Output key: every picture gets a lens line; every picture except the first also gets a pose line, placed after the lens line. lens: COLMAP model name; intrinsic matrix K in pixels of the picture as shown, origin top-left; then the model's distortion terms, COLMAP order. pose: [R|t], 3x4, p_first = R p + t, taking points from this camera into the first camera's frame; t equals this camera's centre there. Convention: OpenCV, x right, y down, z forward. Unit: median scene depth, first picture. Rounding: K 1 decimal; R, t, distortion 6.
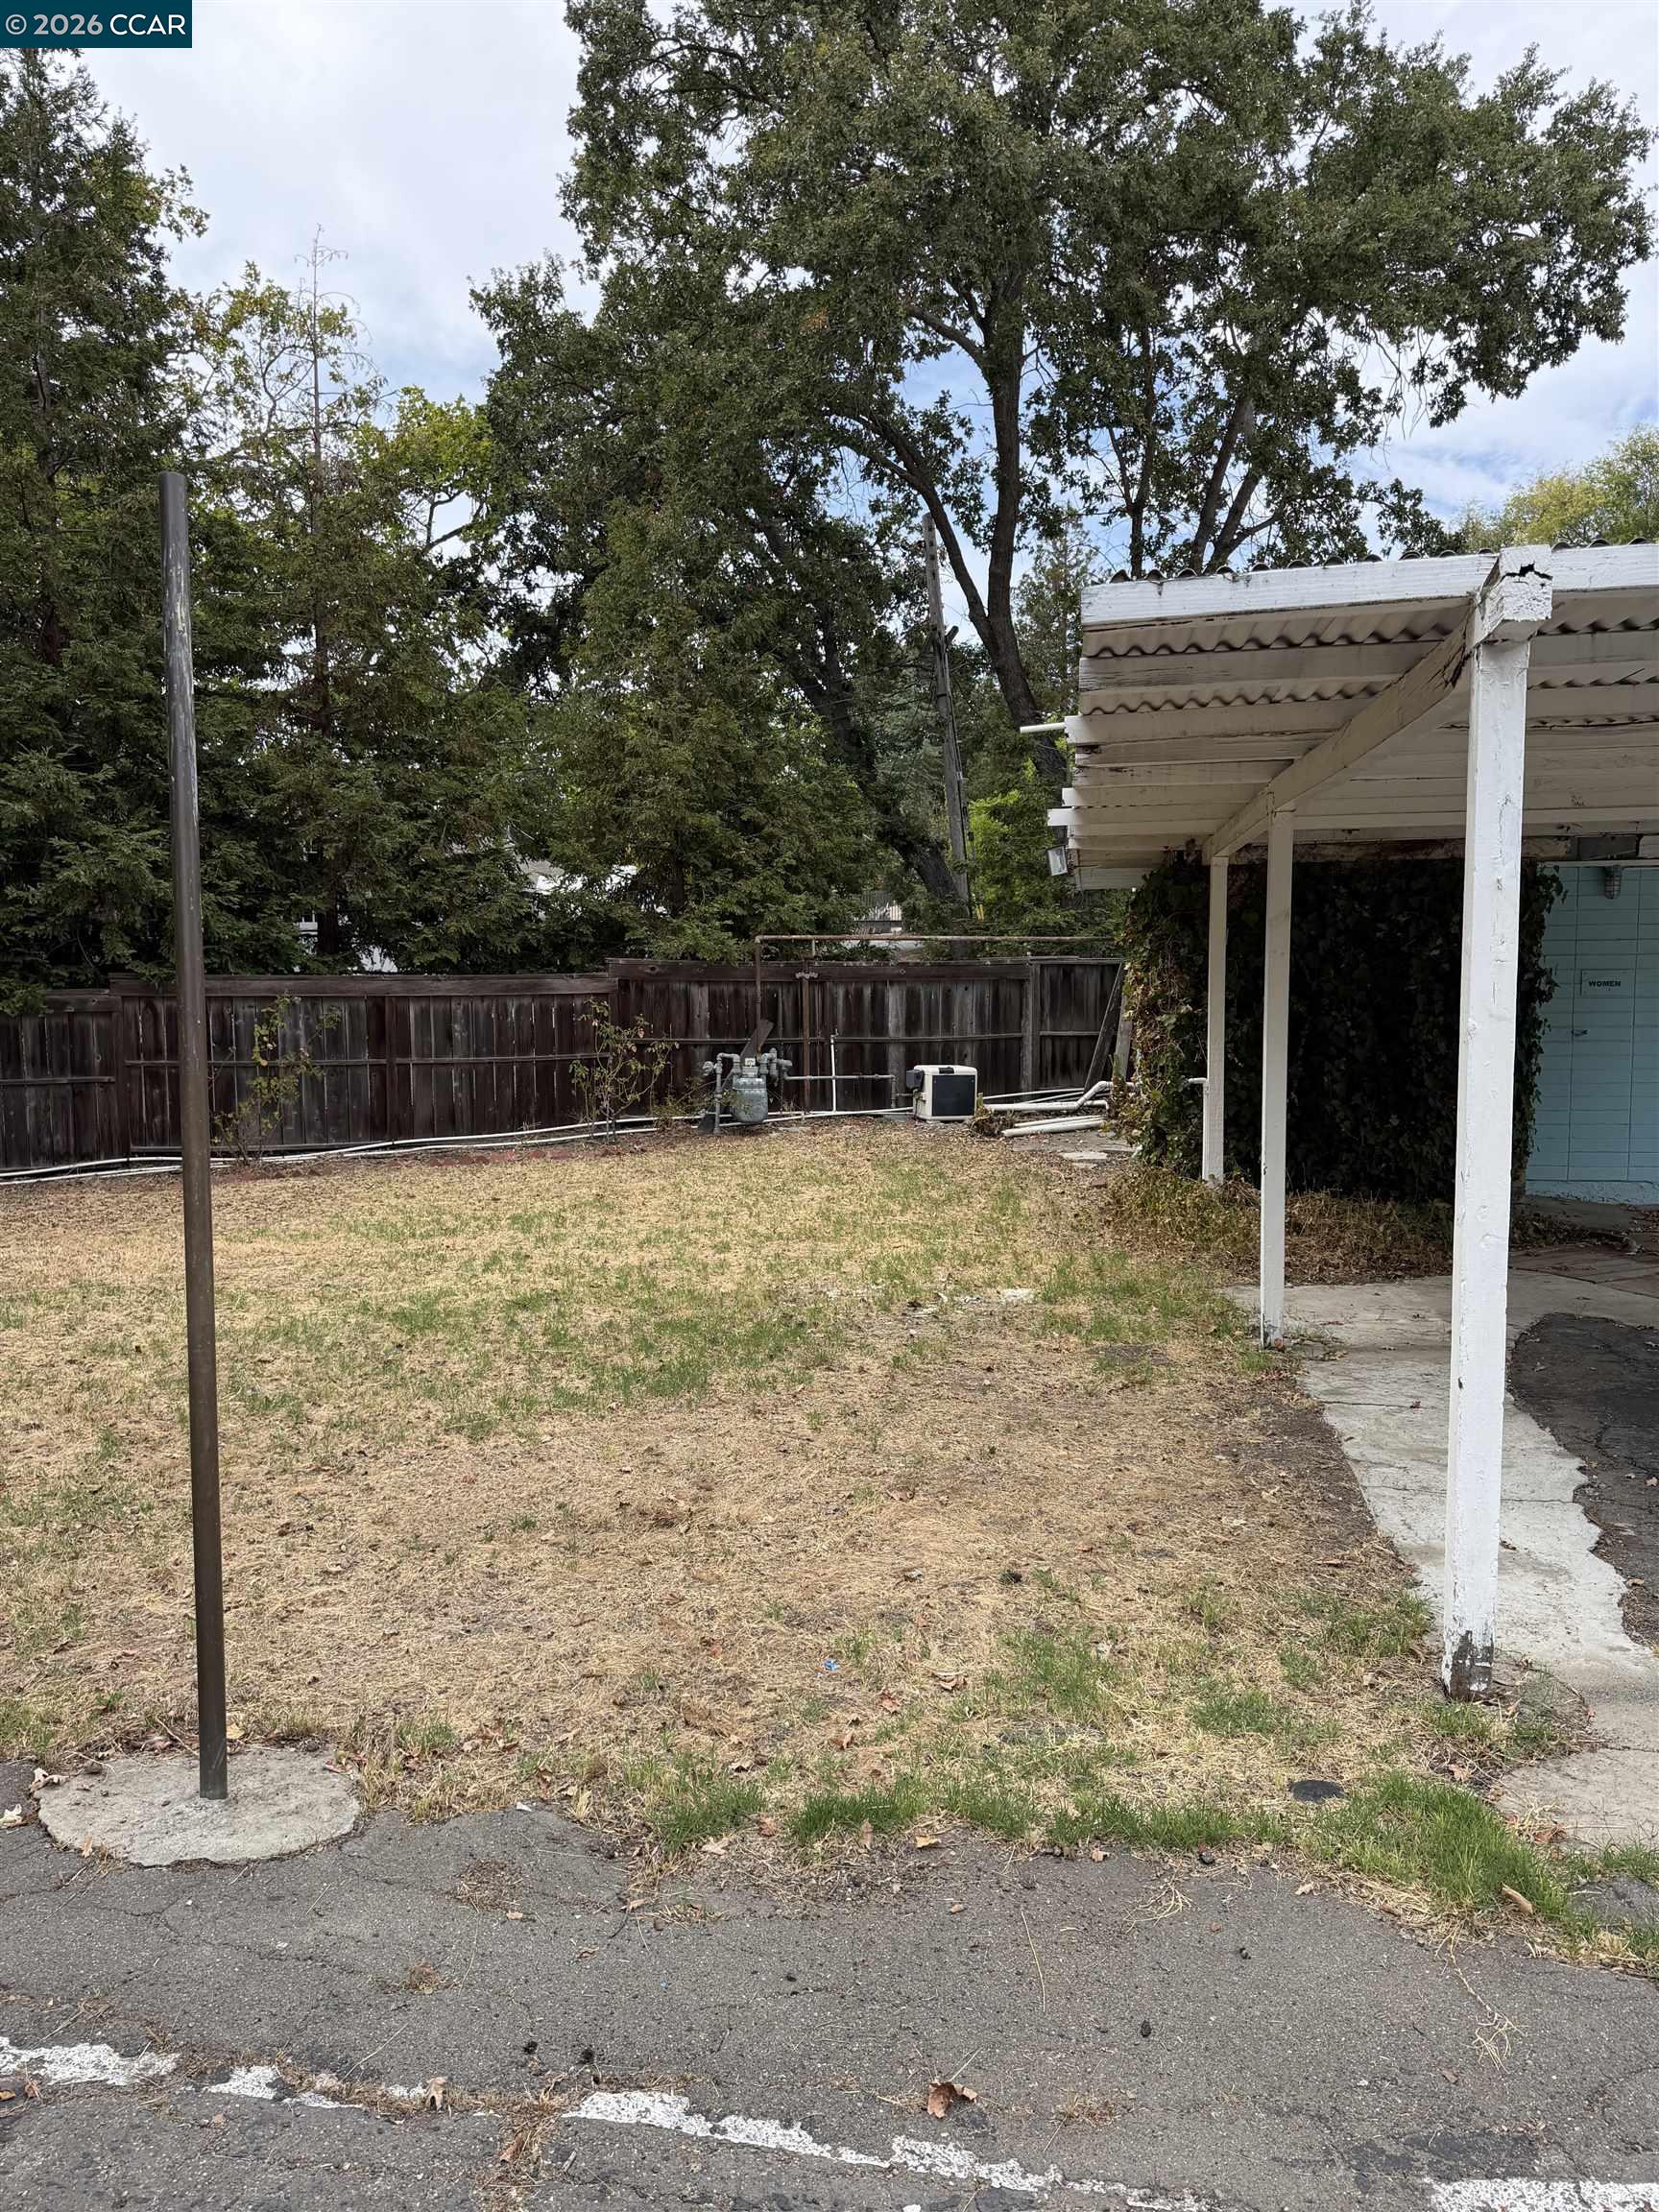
lens RADIAL K [[1528.8, 0, 828.8], [0, 1528.8, 1111.3], [0, 0, 1]] dist [0.008178, -0.032882]
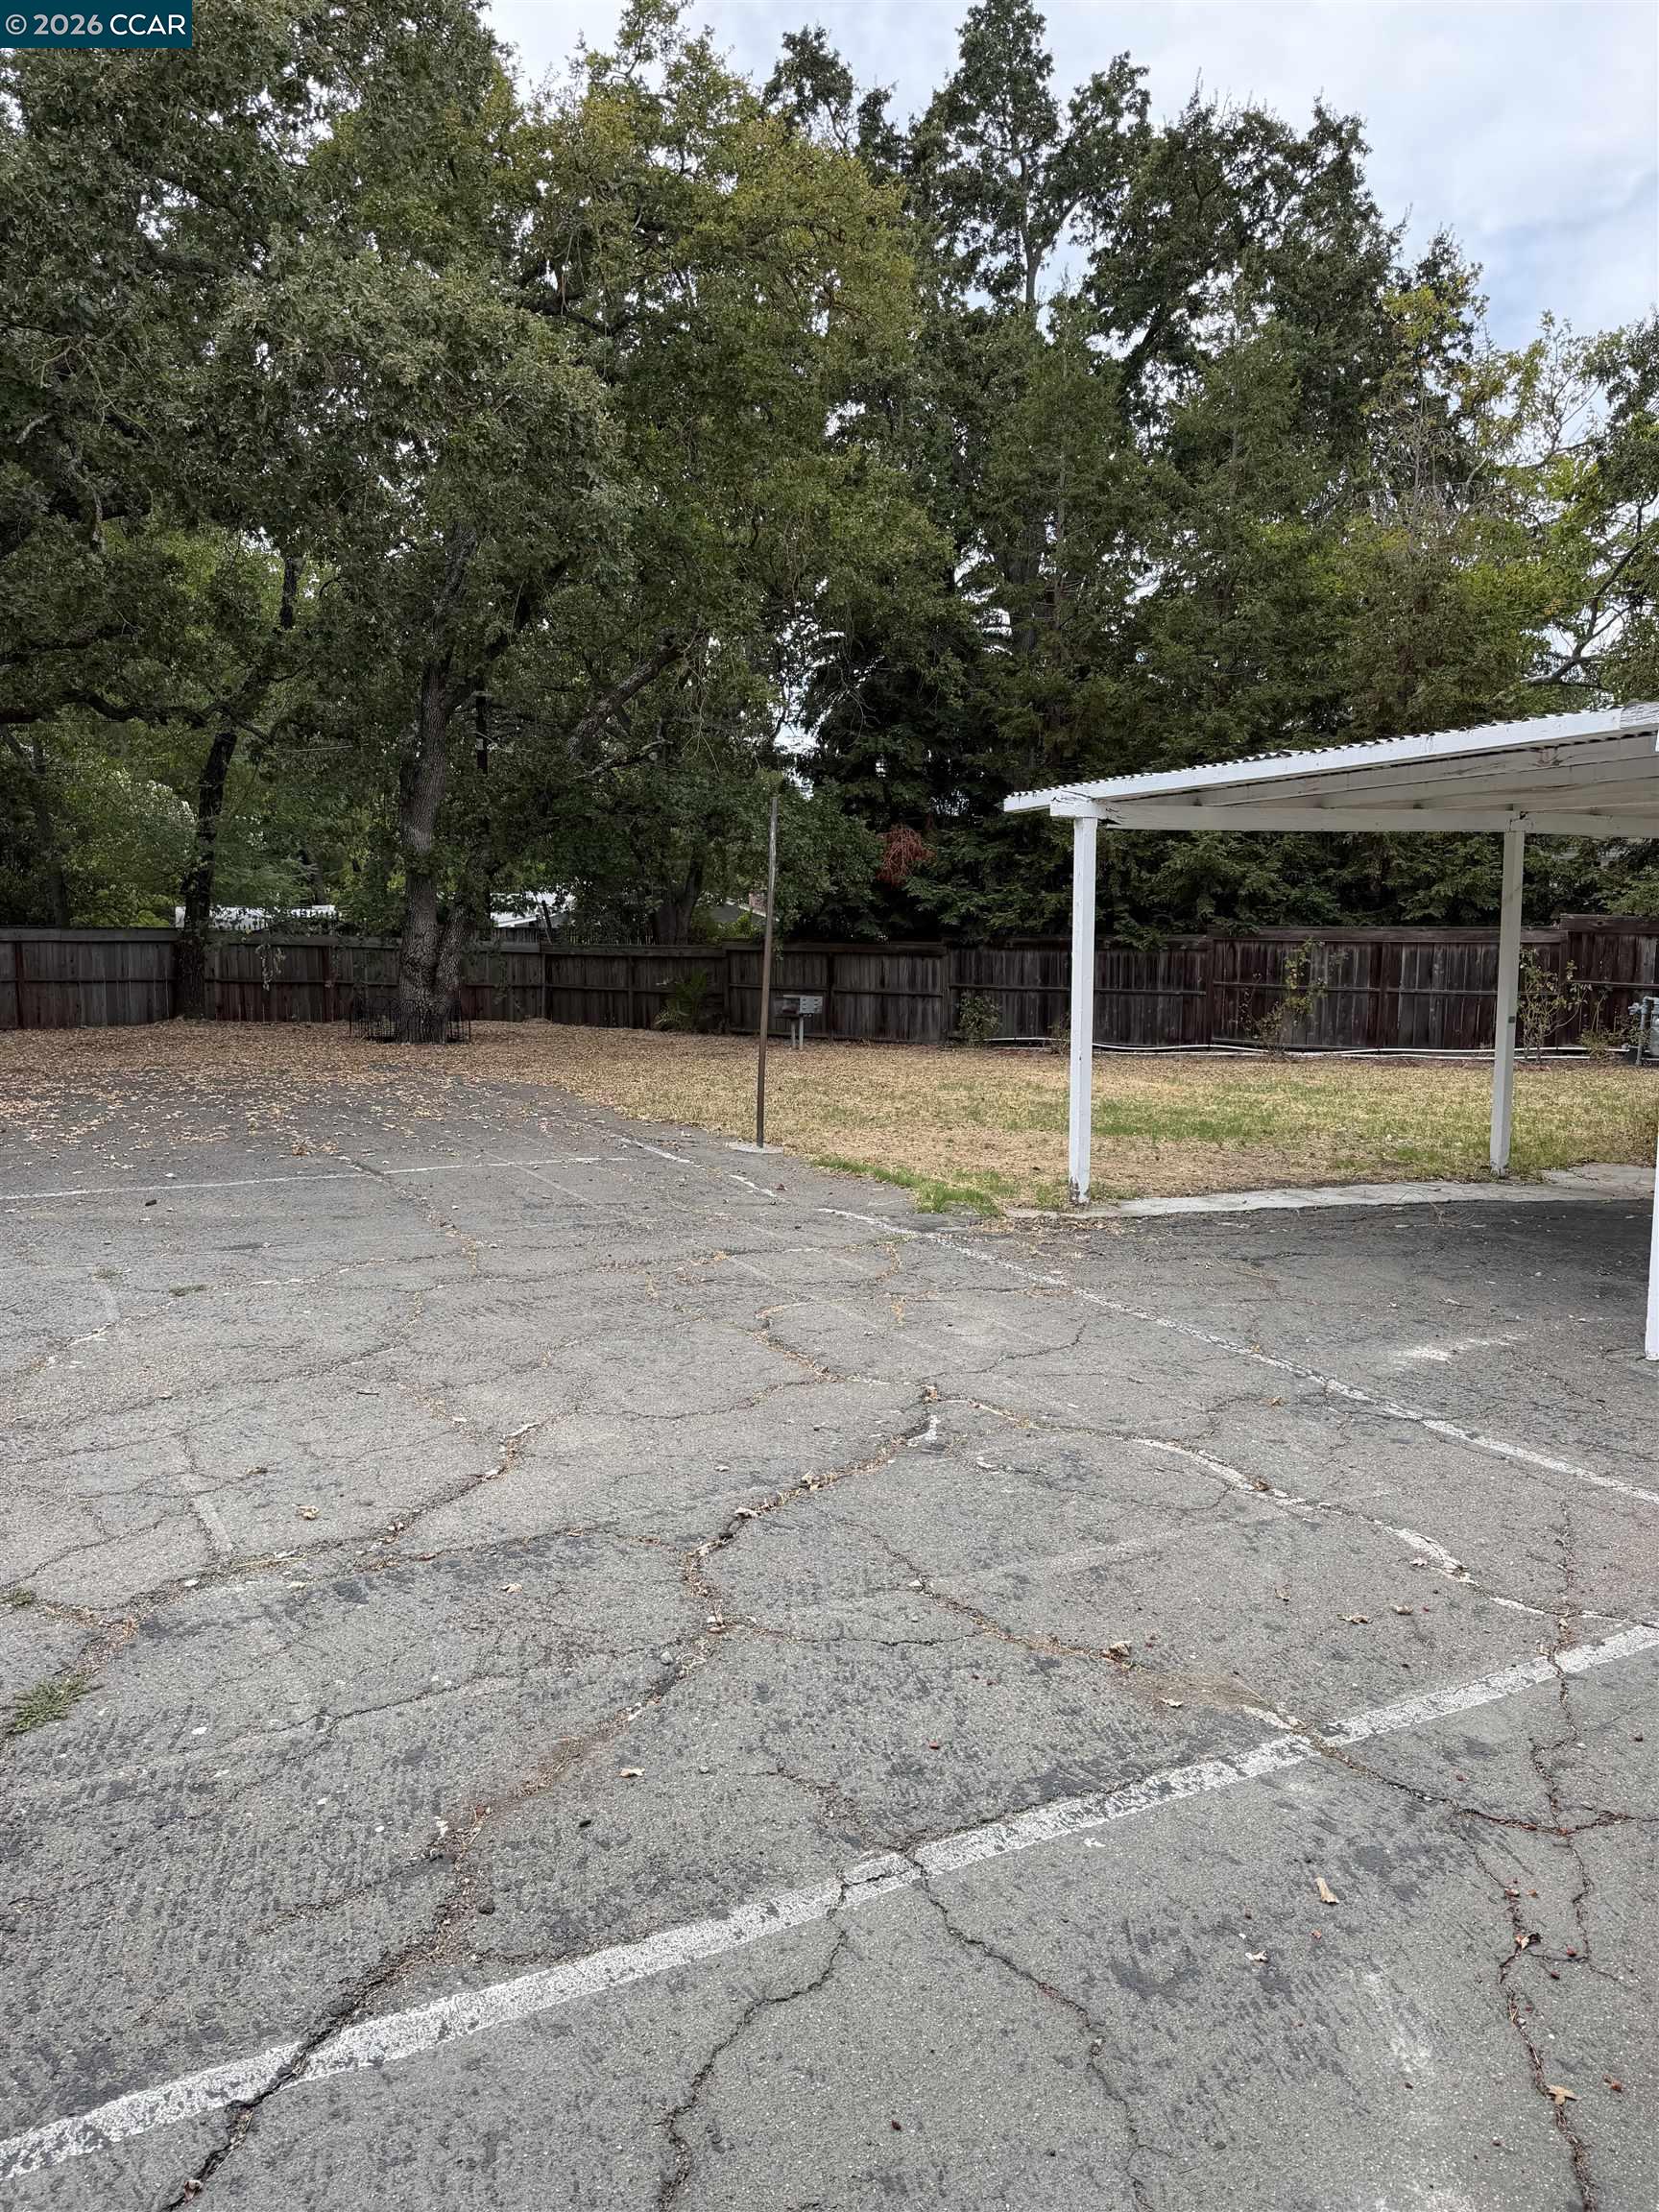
lens RADIAL K [[1528.8, 0, 844.9], [0, 1528.8, 1112.9], [0, 0, 1]] dist [0.008178, -0.032882]
pose [[0.582777, 0.107859, -0.805442, 0.539174], [-0.075175, 0.994058, 0.078724, 0.004682], [0.809147, 0.014671, 0.587423, -0.186703]]
